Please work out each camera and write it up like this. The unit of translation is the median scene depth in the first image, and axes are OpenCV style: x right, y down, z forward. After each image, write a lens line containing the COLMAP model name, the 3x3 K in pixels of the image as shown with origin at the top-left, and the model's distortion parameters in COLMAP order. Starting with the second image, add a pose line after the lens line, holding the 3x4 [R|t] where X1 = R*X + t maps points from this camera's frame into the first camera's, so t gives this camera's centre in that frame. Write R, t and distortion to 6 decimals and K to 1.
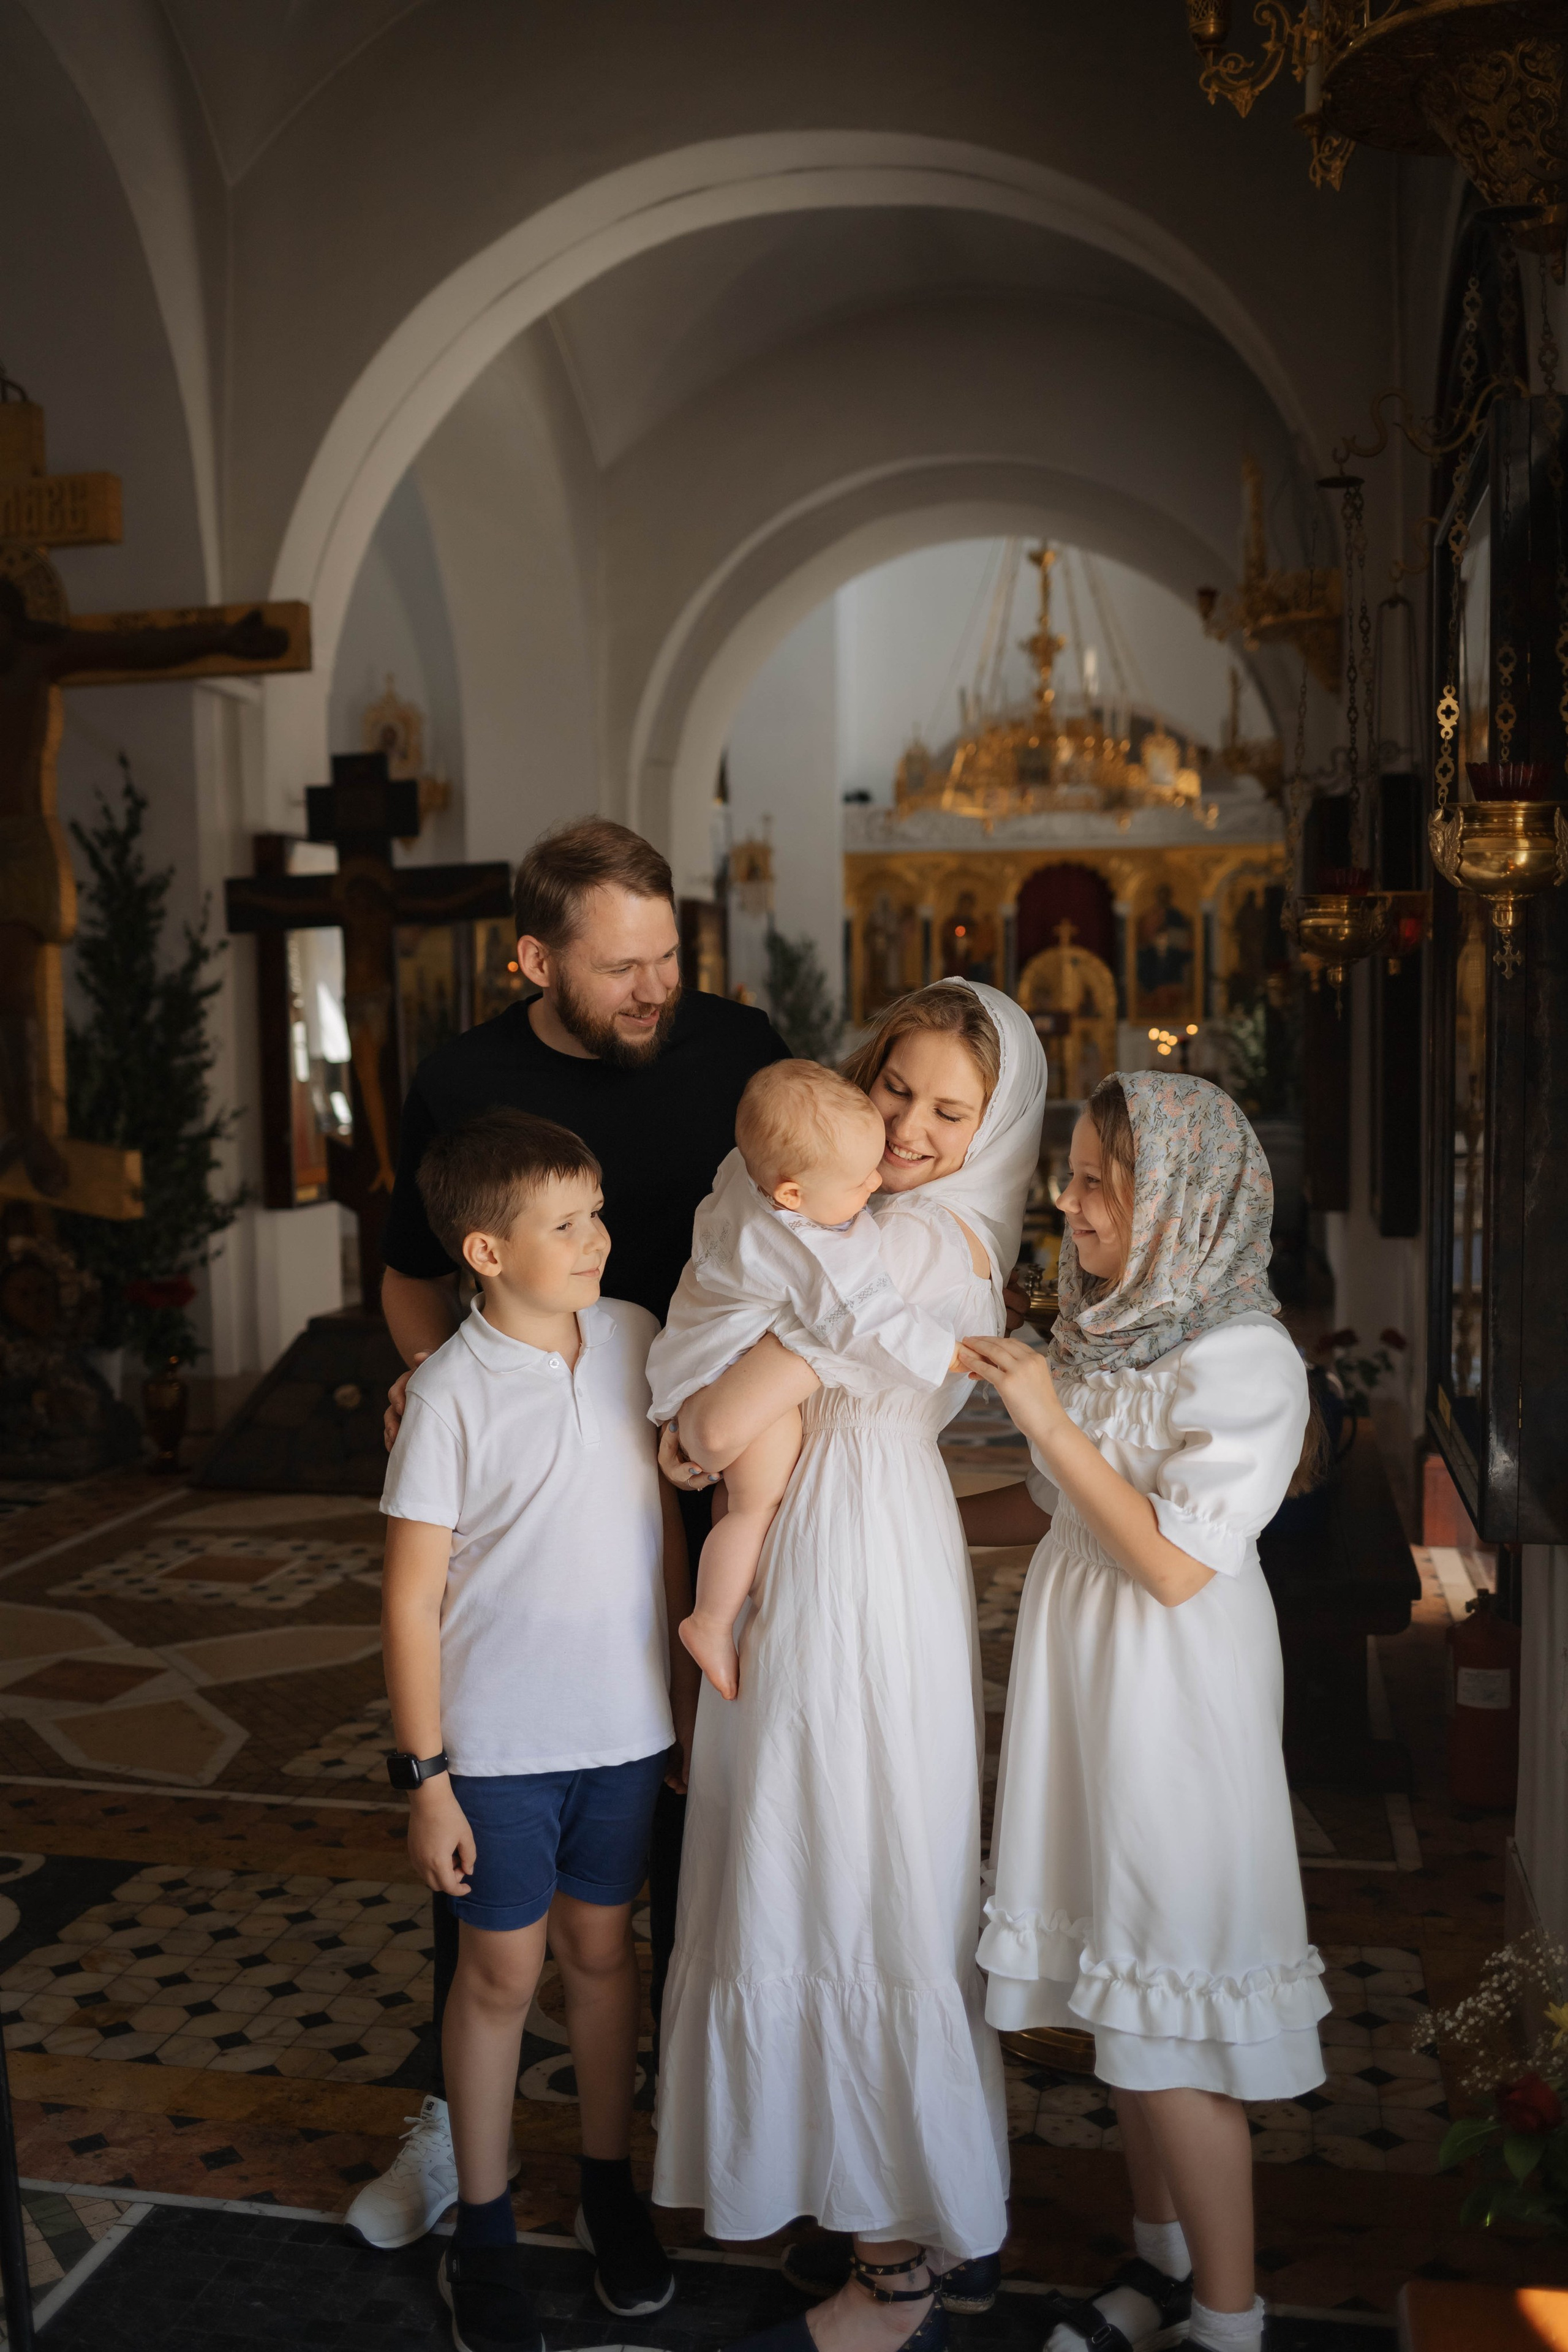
lens RADIAL K [[2288.0, 0, 779.2], [0, 2288.0, 1163.1], [0, 0, 1]] dist [-0.067780, 0.066991]
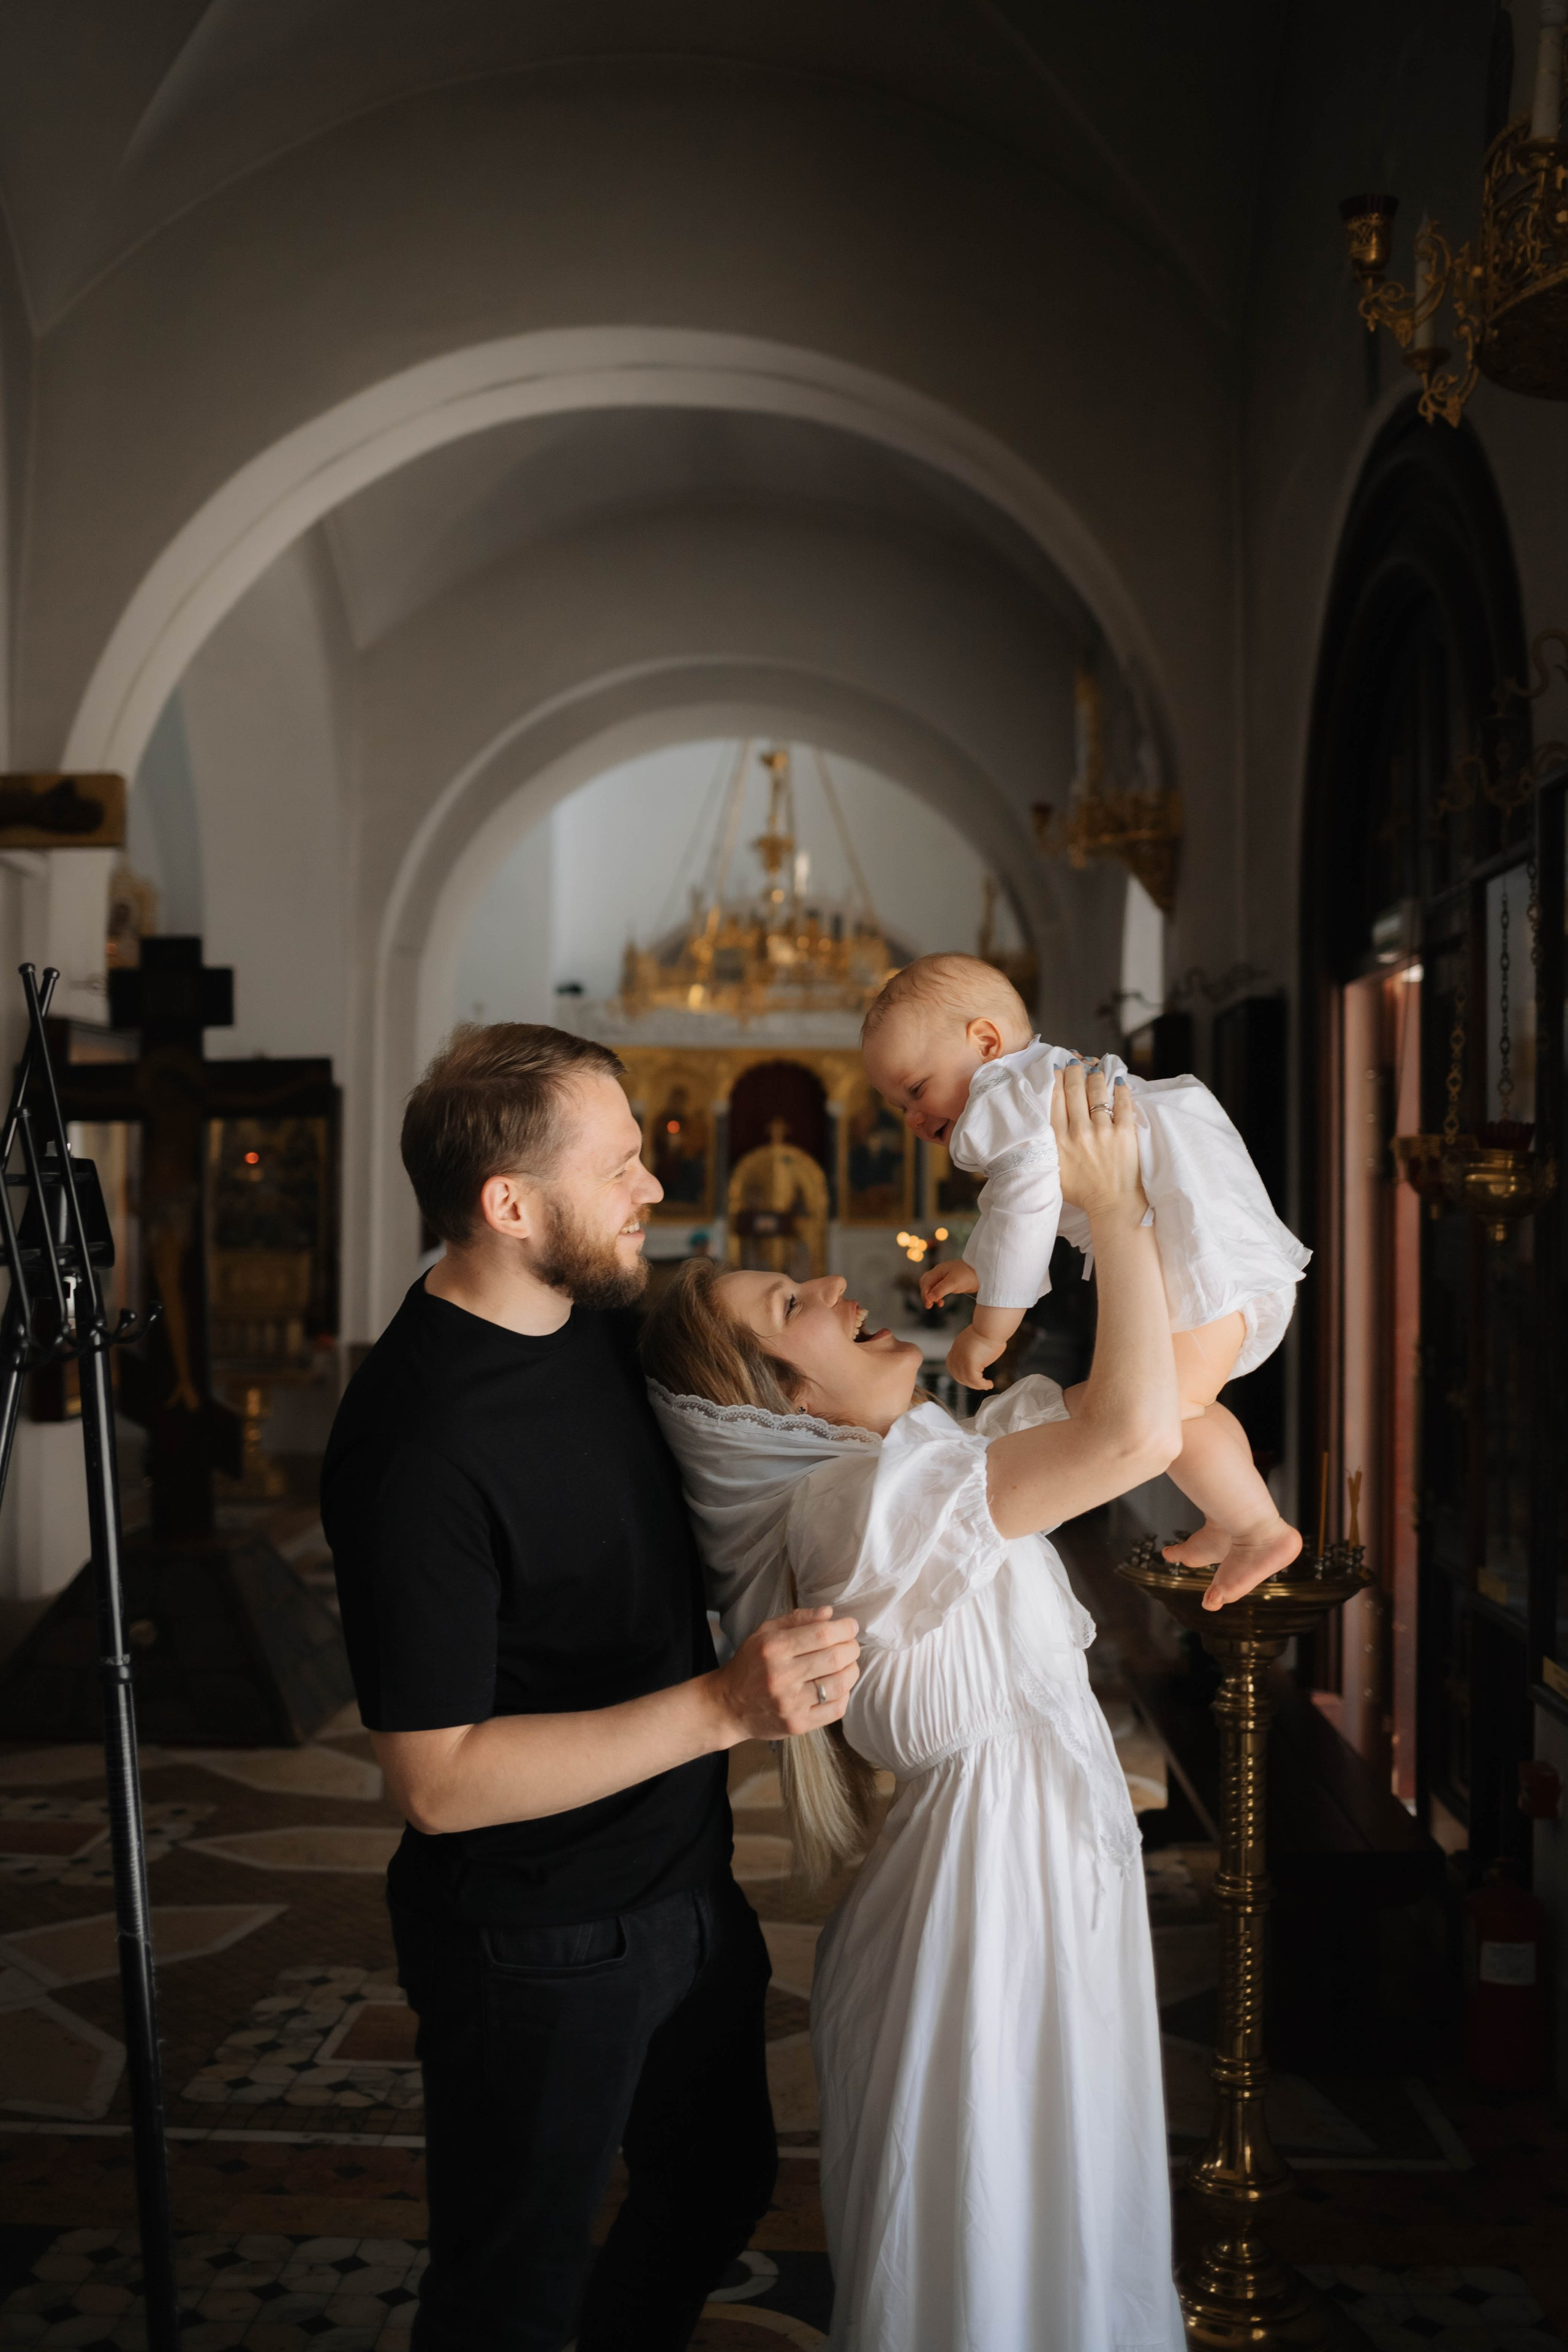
lens RADIAL K [[2288.0, 0, 779.2], [0, 2288.0, 1163.1], [0, 0, 1]] dist [-0.067780, 0.066991]
pose [[0.986867, 0.023010, 0.159889, -0.086492], [-0.009951, 0.996583, -0.081996, -0.013213], [-0.161230, 0.079328, 0.983724, 0.048504]]
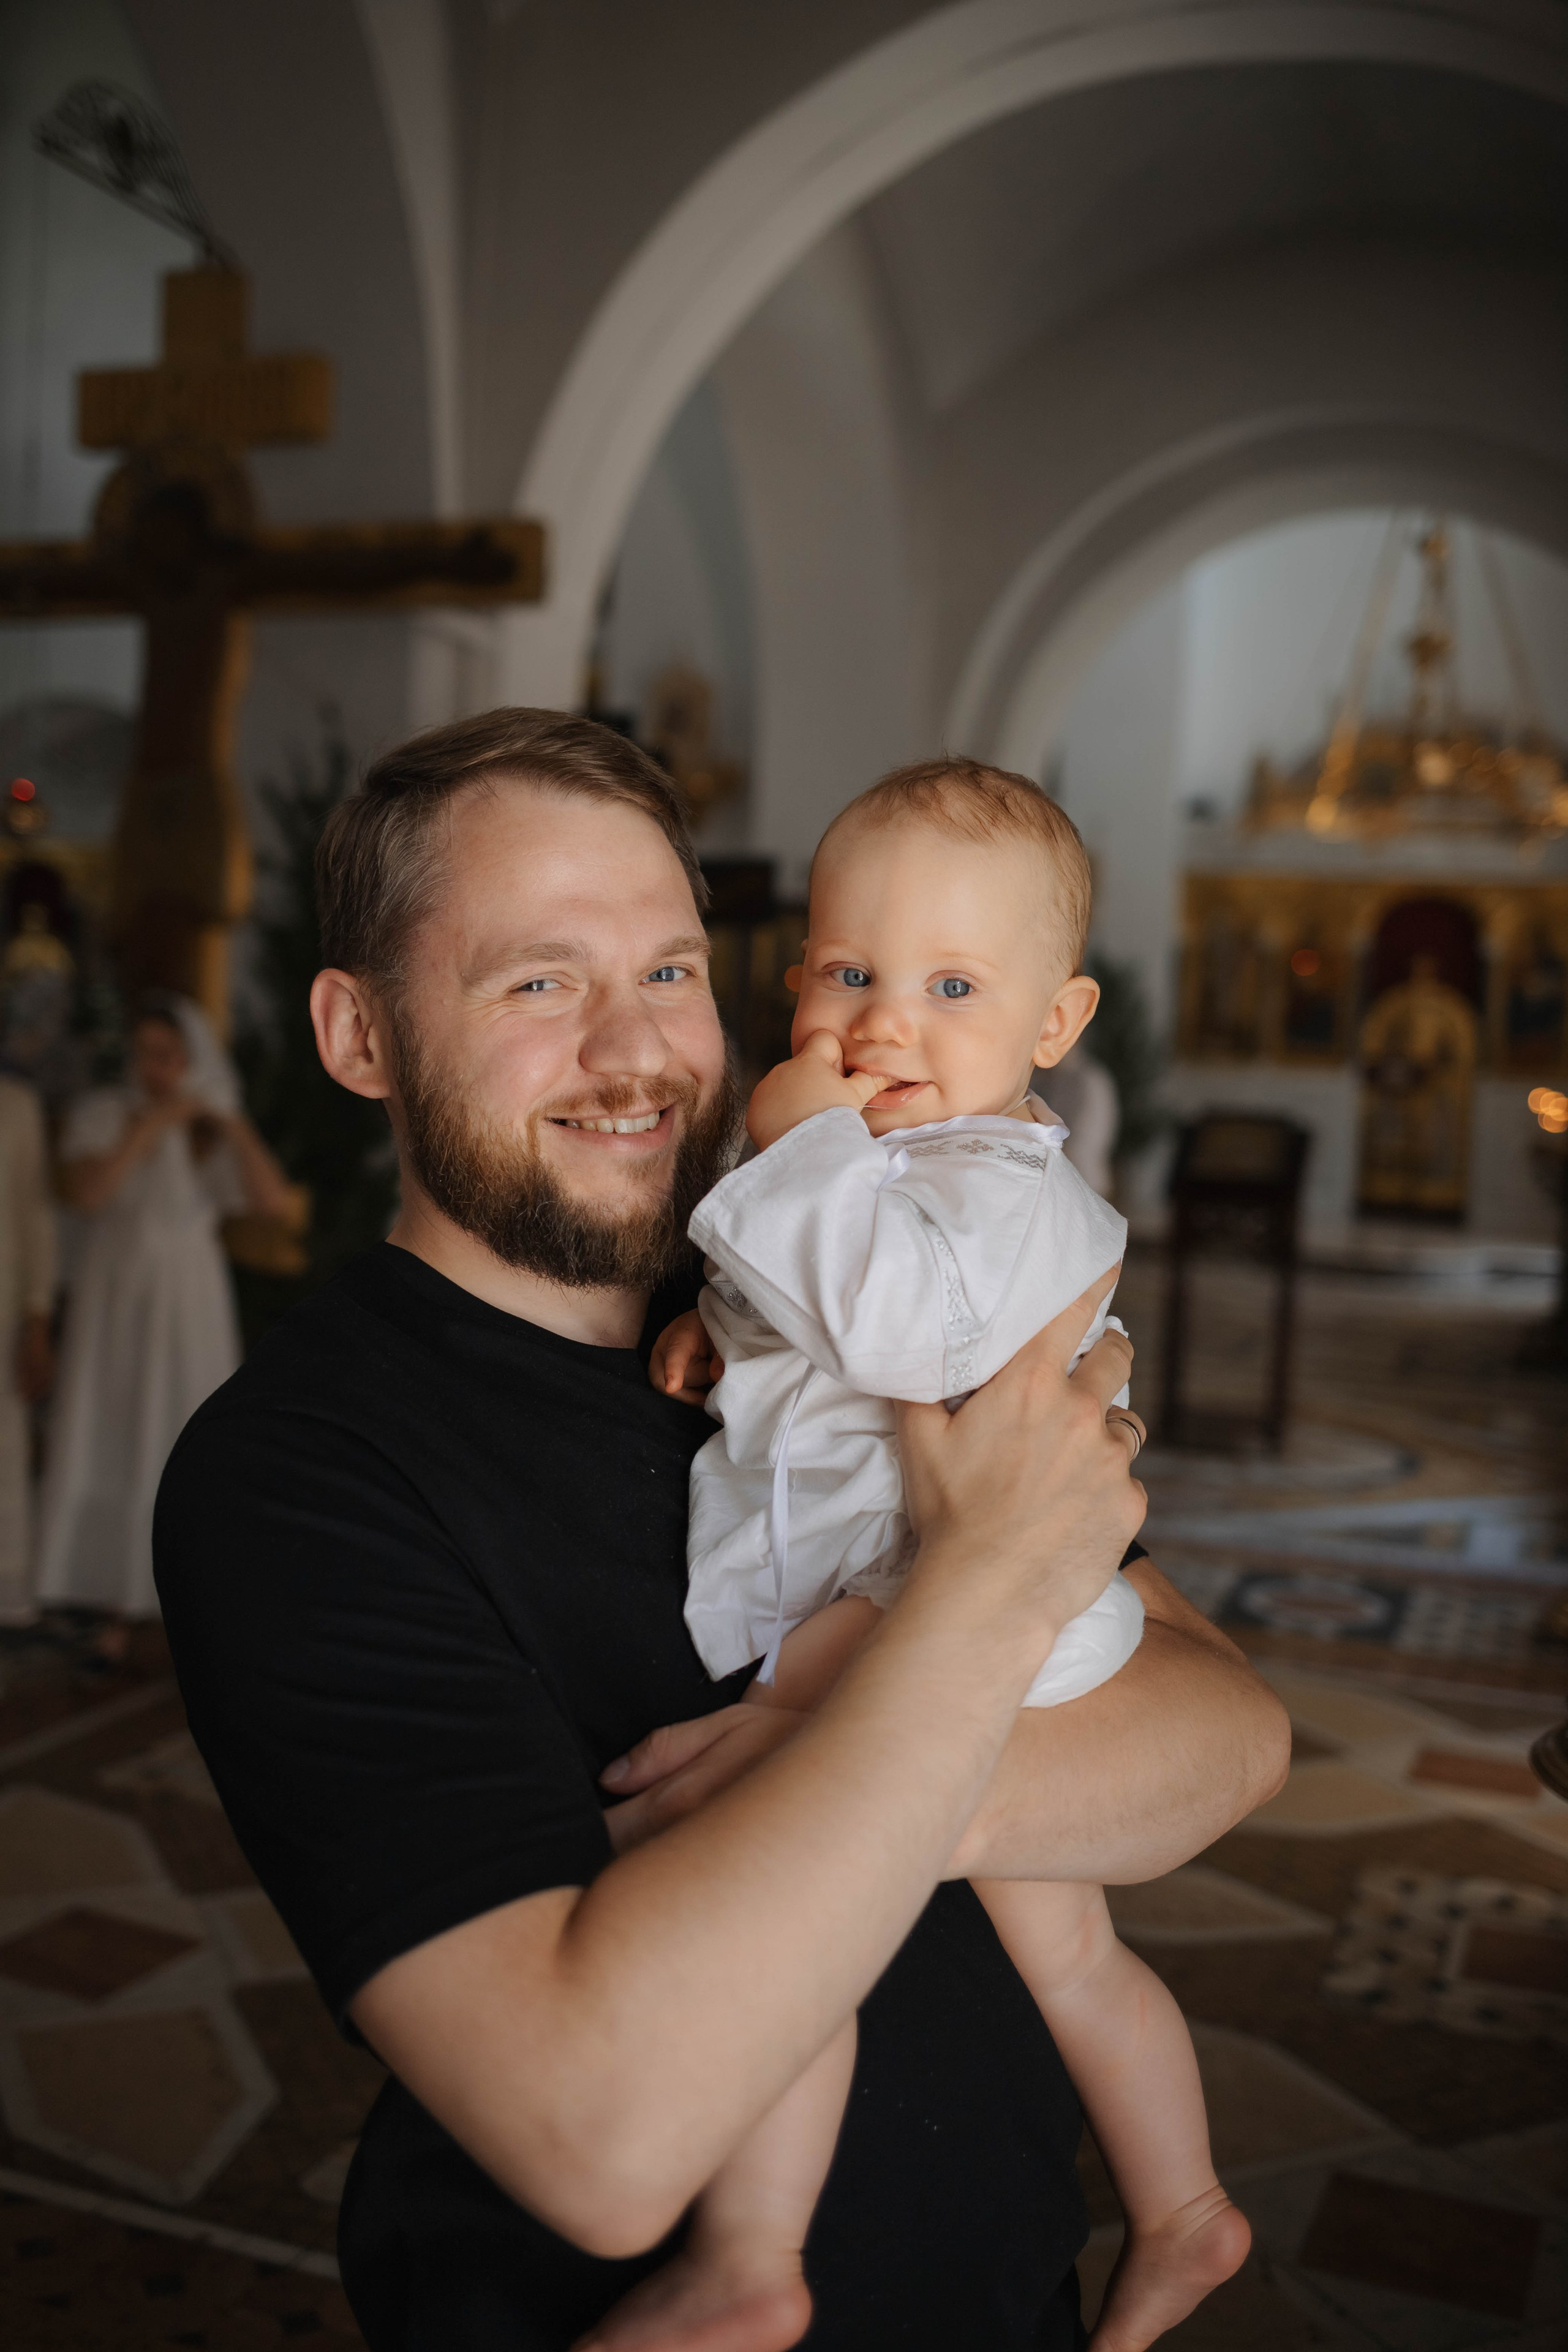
lens RADIAL K [[2288.0, 0, 779.2], [0, 2288.0, 1163.1], [0, 0, 1]] dist [-0.067780, 0.066991]
pose [[0.989198, 0.065193, -0.131293, -0.007050], [-0.065592, 0.997846, 0.001288, -0.027190], [0.131094, 0.007337, 0.991343, 0.219357]]
